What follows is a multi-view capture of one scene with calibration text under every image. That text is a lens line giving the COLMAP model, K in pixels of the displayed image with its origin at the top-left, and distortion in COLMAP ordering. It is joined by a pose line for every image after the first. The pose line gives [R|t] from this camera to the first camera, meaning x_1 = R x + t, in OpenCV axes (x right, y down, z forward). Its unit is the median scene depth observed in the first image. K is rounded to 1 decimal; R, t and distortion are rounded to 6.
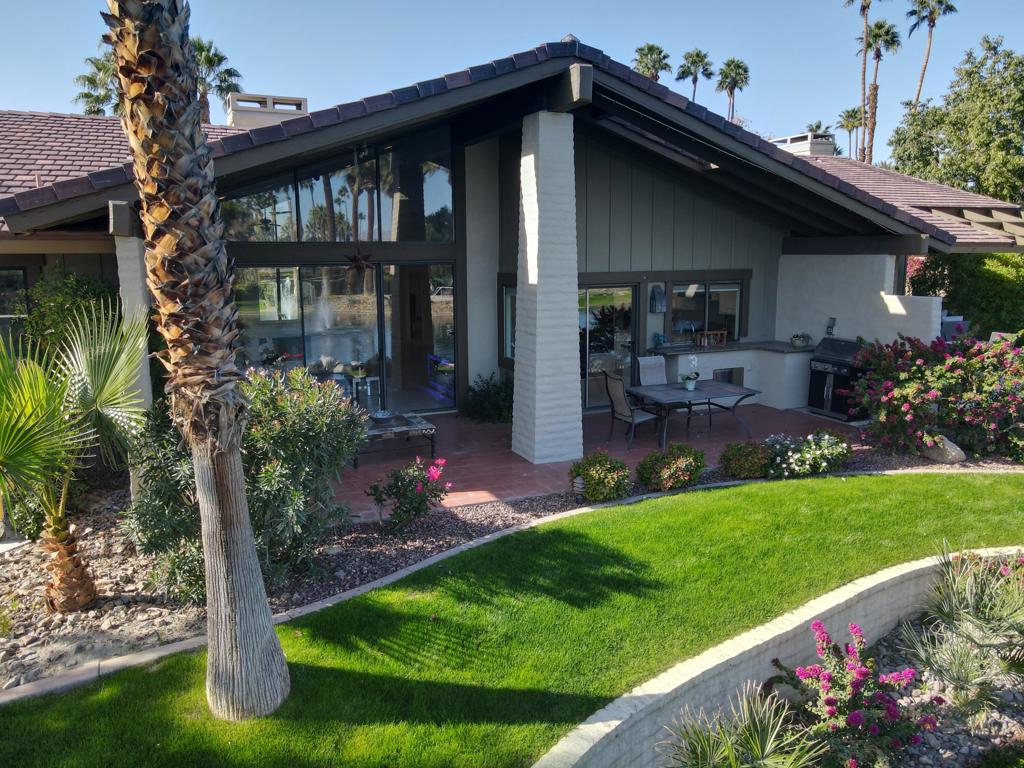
lens RADIAL K [[751.8, 0, 504.8], [0, 751.8, 368.3], [0, 0, 1]] dist [-0.004635, 0.041197]
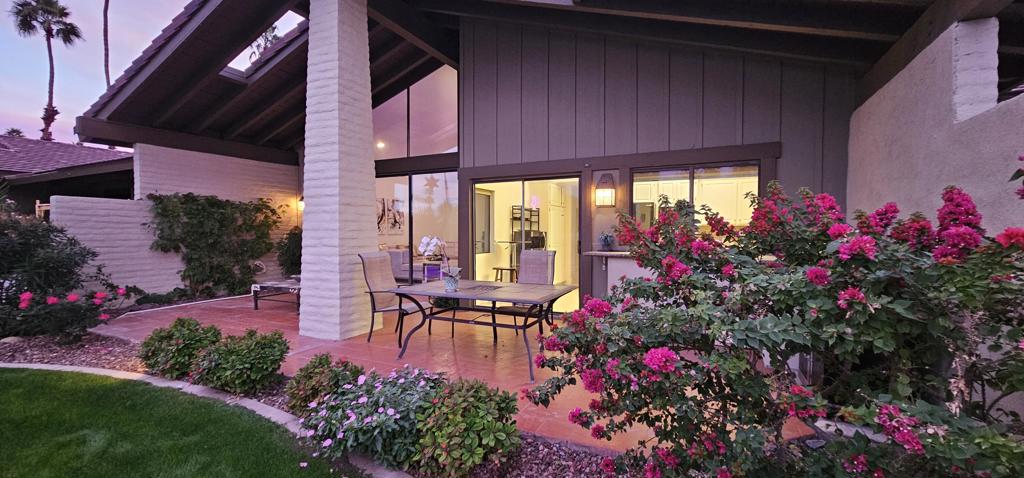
lens RADIAL K [[423.2, 0, 512.0], [0, 423.2, 239.0], [0, 0, 1]] dist [-0.000729, 0.000018]
pose [[0.636062, 0.020578, -0.771363, 0.815929], [-0.119451, 0.990220, -0.072082, 0.012222], [0.762336, 0.137989, 0.632300, 1.066832]]
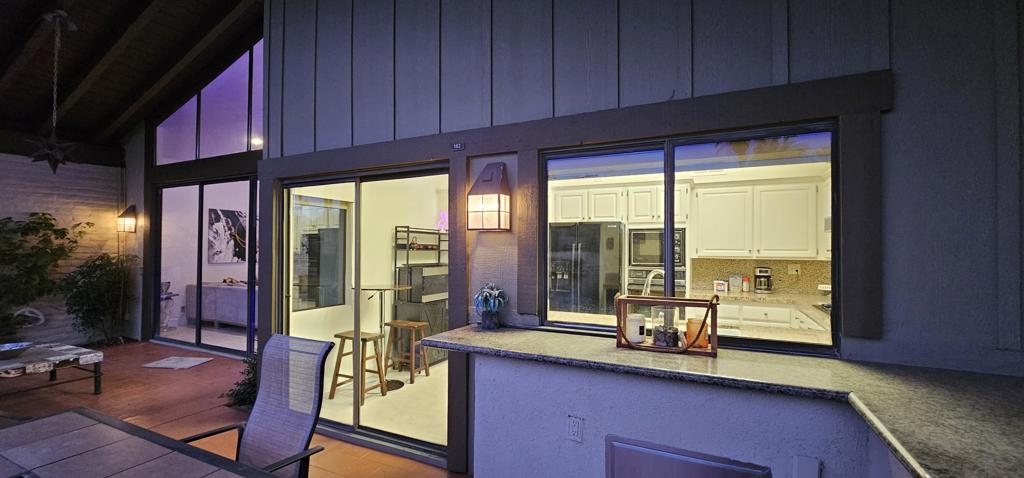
lens RADIAL K [[423.2, 0, 512.0], [0, 423.2, 239.0], [0, 0, 1]] dist [-0.000729, 0.000018]
pose [[0.642018, -0.008188, -0.766646, 0.619843], [-0.121483, 0.986224, -0.112267, -0.077087], [0.757004, 0.165211, 0.632179, 1.460044]]
